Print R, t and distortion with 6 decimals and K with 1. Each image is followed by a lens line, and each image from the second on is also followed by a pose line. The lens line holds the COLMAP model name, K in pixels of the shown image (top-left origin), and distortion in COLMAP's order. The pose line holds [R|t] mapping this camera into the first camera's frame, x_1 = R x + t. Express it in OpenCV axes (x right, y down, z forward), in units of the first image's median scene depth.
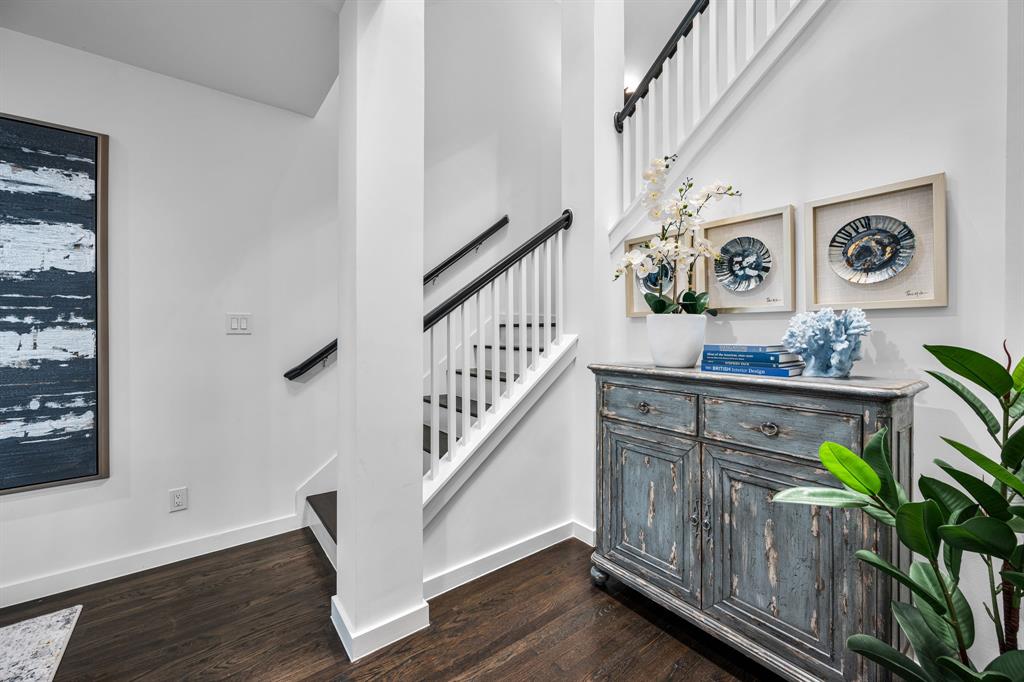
lens RADIAL K [[409.4, 0, 510.8], [0, 409.4, 329.3], [0, 0, 1]] dist [0.001037, 0.000036]
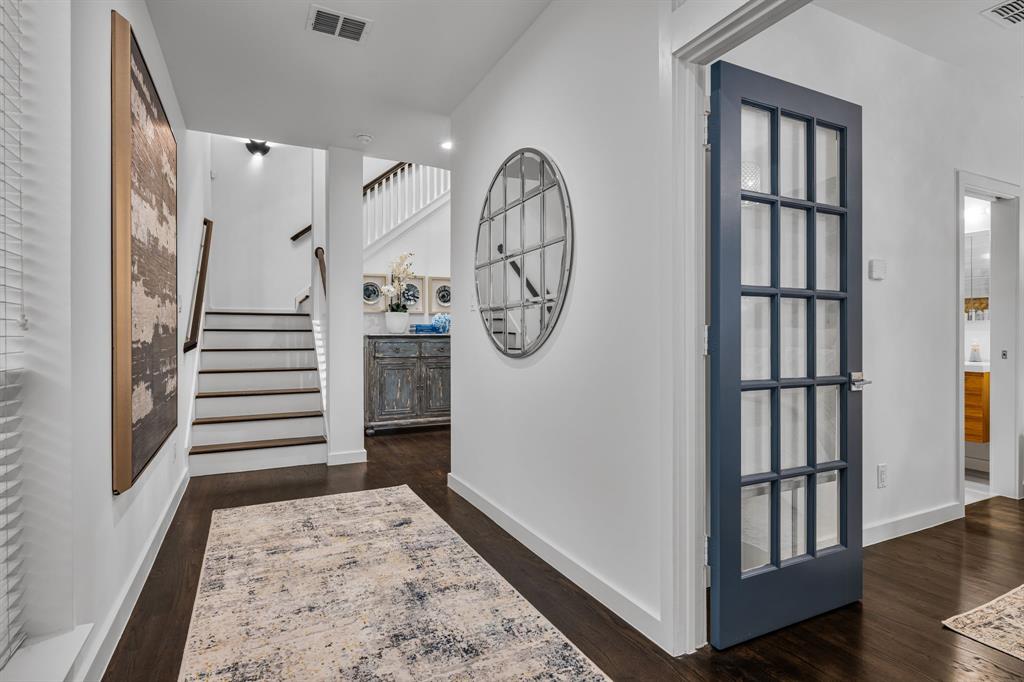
lens RADIAL K [[522.4, 0, 512.0], [0, 522.4, 341.0], [0, 0, 1]] dist [0.000050, -0.000003]
pose [[0.193436, -0.003482, 0.981107, -2.730731], [-0.001924, 0.999990, 0.003929, 0.130443], [-0.981111, -0.002648, 0.193427, -0.290685]]
